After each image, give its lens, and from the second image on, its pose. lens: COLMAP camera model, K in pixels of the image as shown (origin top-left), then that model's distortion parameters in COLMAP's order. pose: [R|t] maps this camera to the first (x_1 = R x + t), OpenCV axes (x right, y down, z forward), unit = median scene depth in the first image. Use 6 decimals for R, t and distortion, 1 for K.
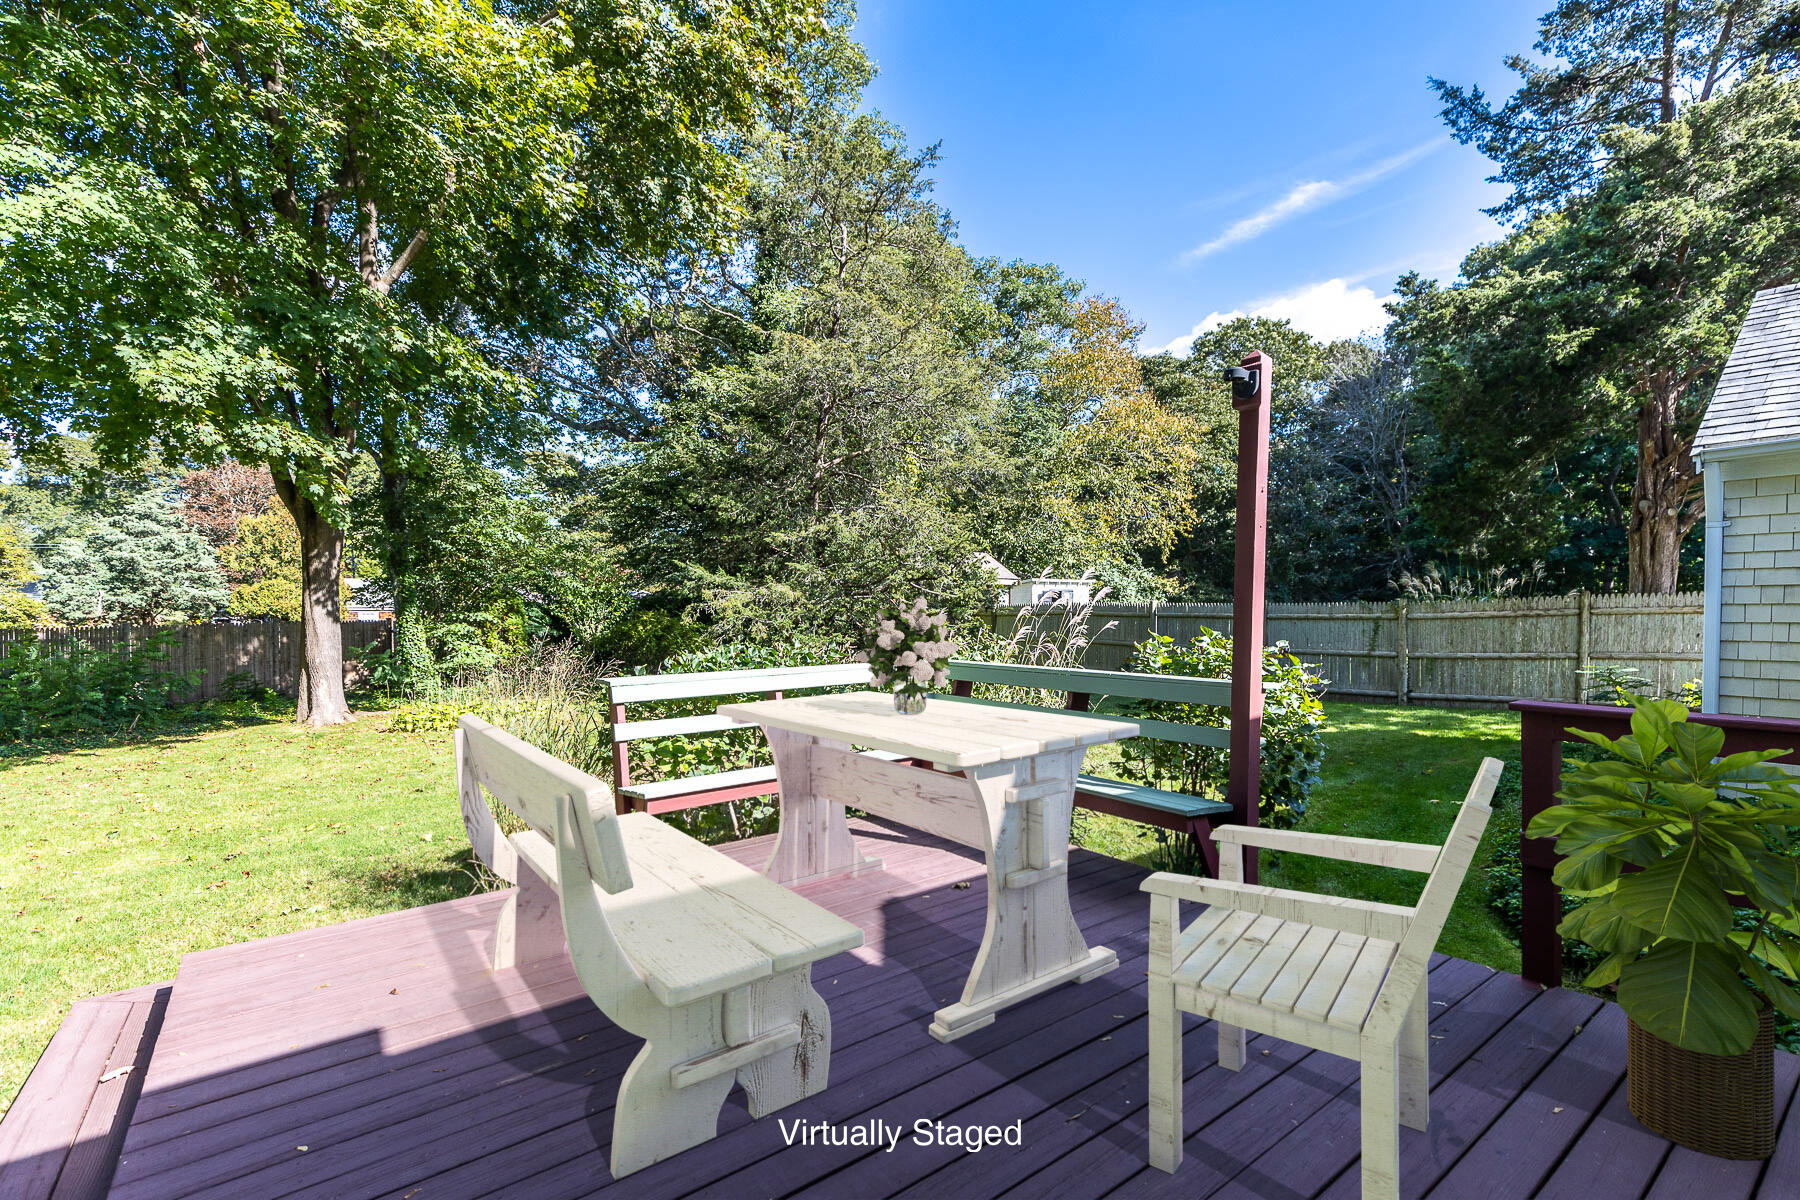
lens RADIAL K [[817.7, 0, 993.9], [0, 817.7, 623.6], [0, 0, 1]] dist [-0.004197, 0.000586]
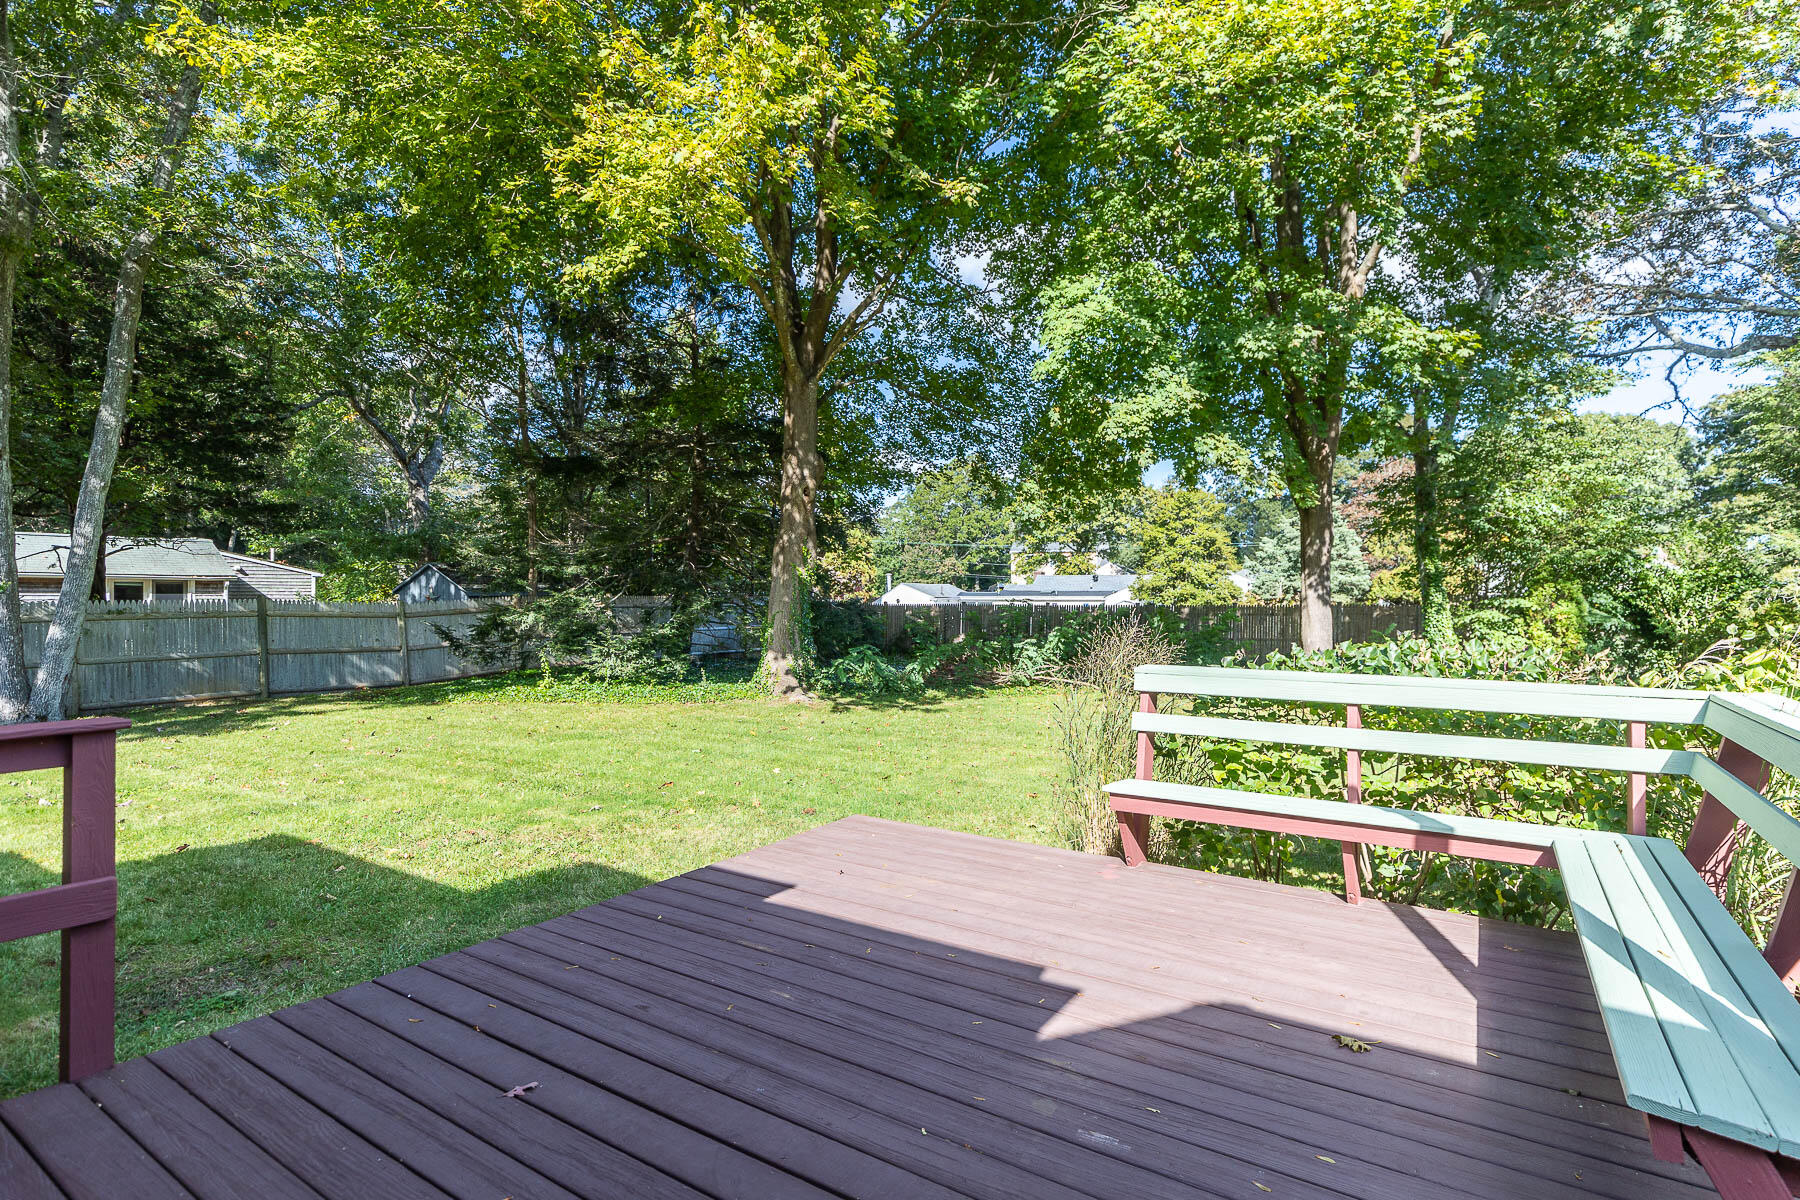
lens RADIAL K [[880.1, 0, 900.9], [0, 880.1, 590.4], [0, 0, 1]] dist [0.002513, -0.000021]
pose [[0.295295, 0.005546, -0.955390, 0.087967], [-0.027015, 0.999632, -0.002547, -0.002107], [0.955024, 0.026562, 0.295336, 0.082213]]
